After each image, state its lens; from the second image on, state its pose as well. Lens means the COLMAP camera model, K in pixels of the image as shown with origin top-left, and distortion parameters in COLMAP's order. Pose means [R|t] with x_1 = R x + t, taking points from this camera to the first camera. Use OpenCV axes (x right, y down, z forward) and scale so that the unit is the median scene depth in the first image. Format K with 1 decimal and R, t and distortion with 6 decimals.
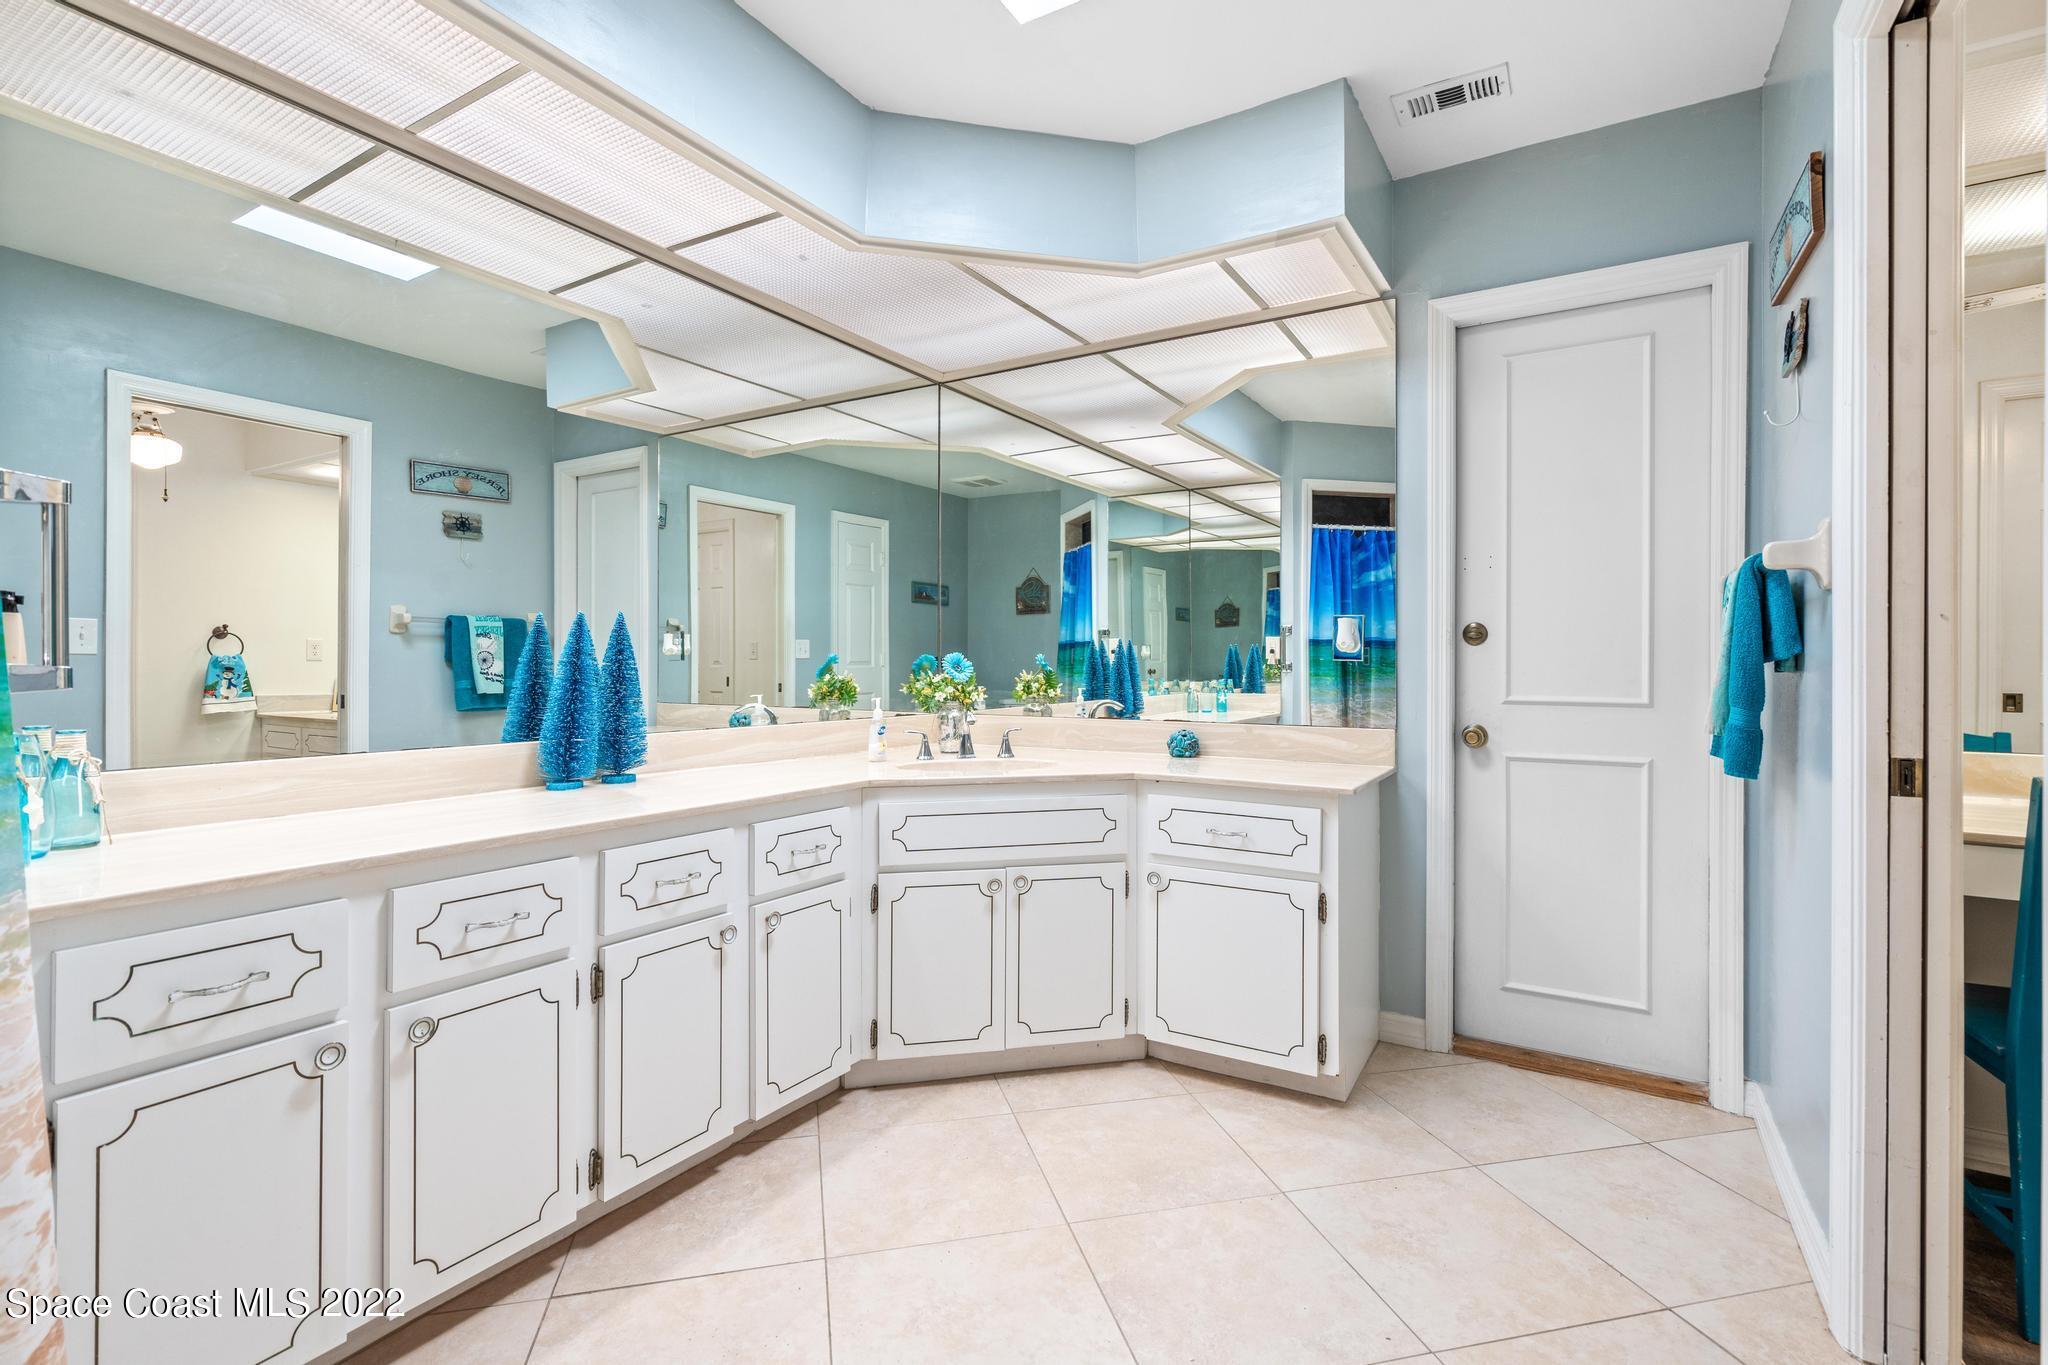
lens RADIAL K [[934.9, 0, 1026.7], [0, 934.9, 674.7], [0, 0, 1]] dist [0.000411, 0.001658]
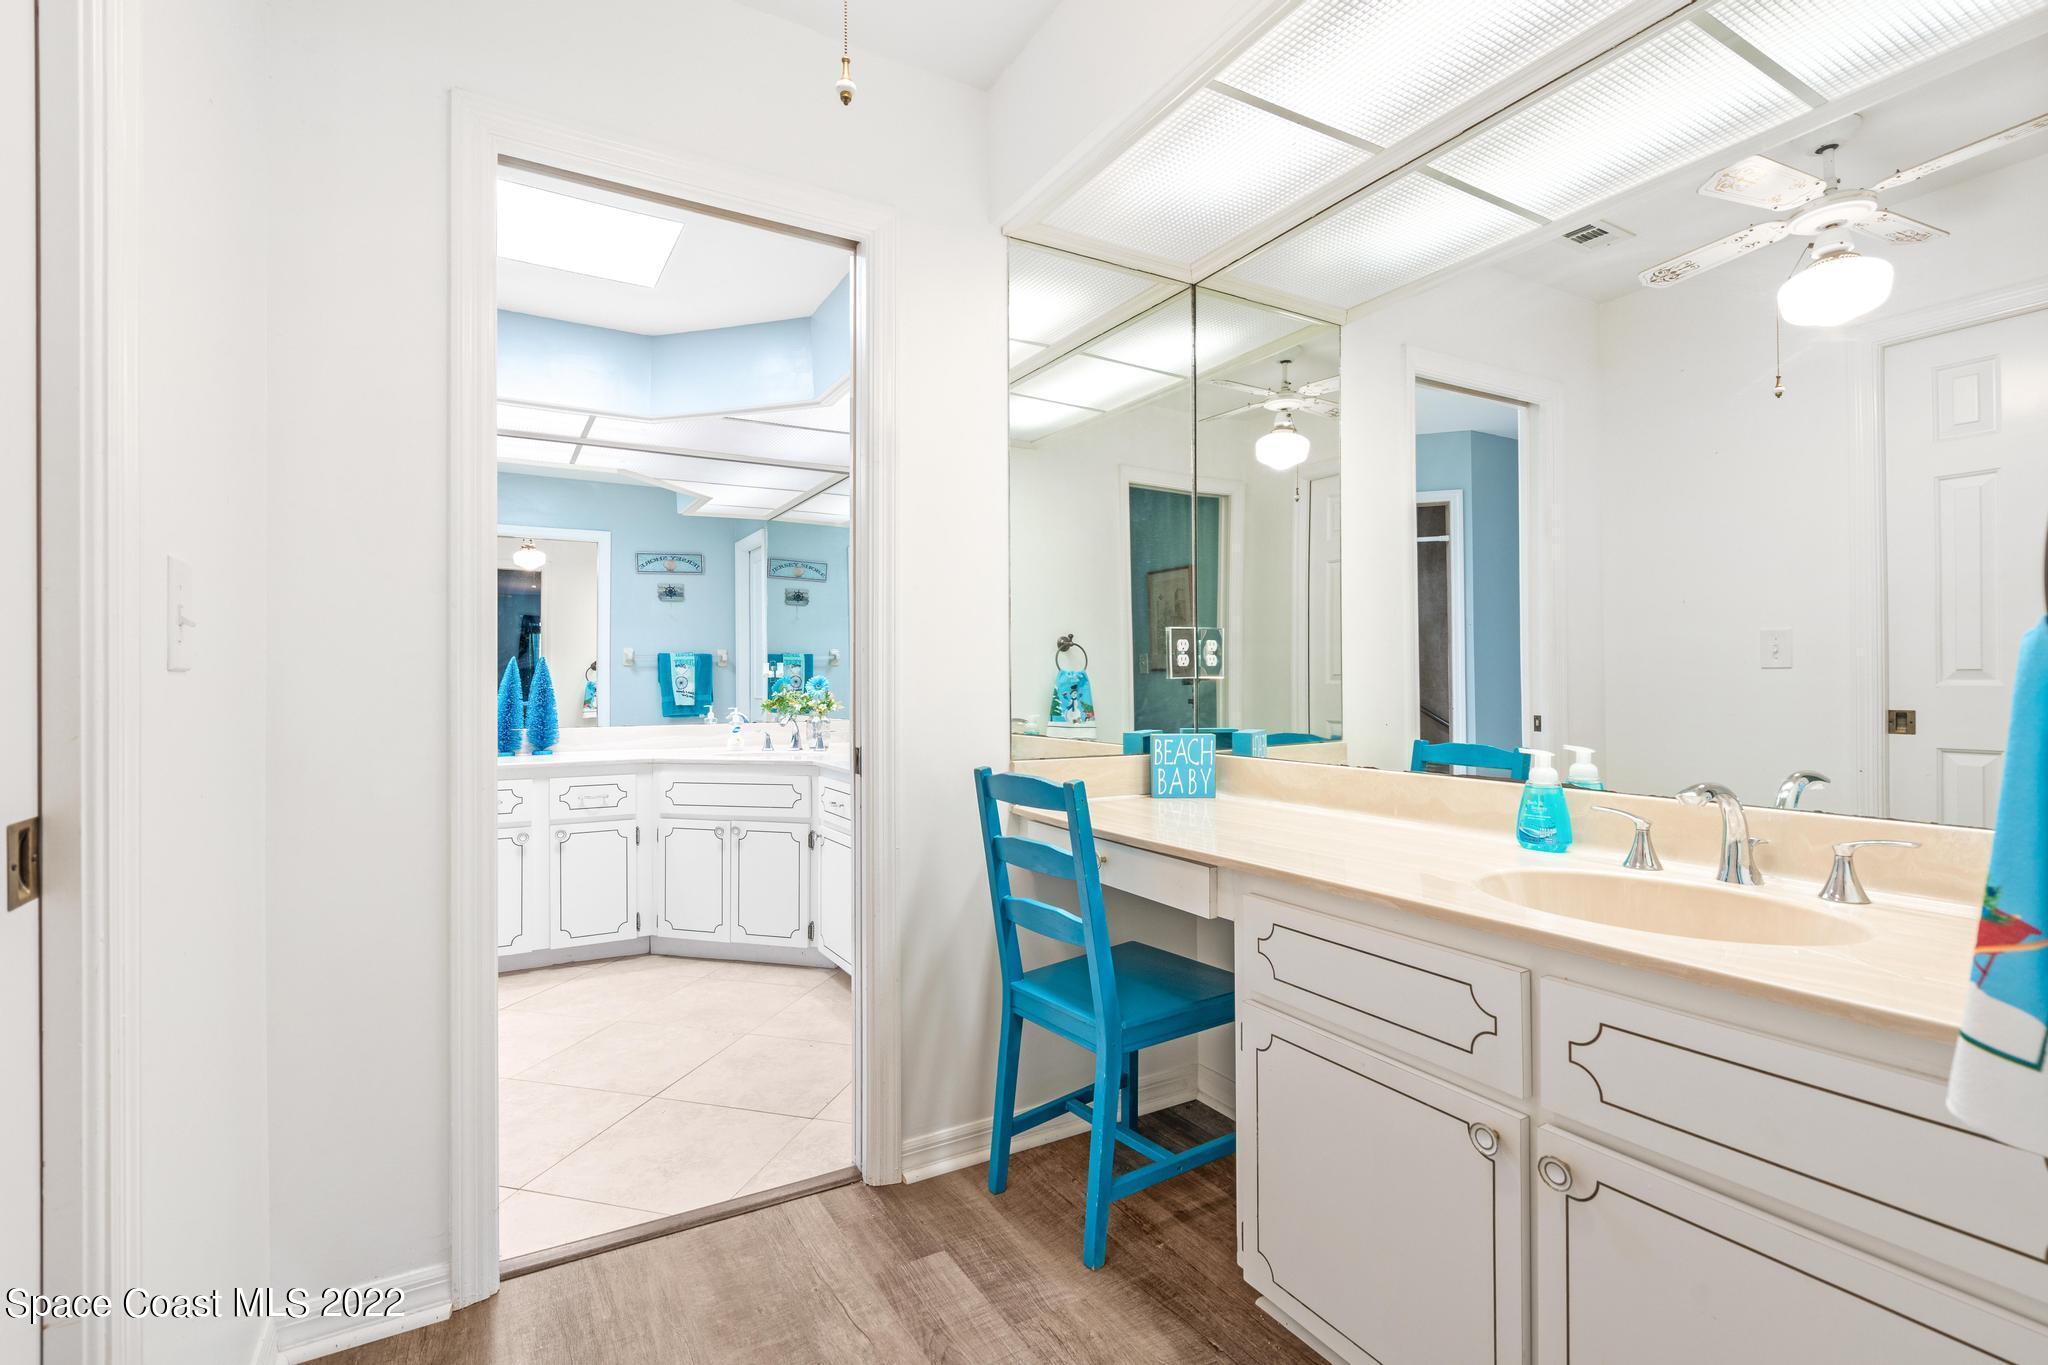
lens RADIAL K [[934.9, 0, 1013.6], [0, 934.9, 682.8], [0, 0, 1]] dist [0.000411, 0.001658]
pose [[0.882143, -0.007697, -0.470920, 0.599256], [0.003420, 0.999945, -0.009938, 0.001283], [0.470970, 0.007156, 0.882120, -0.059208]]
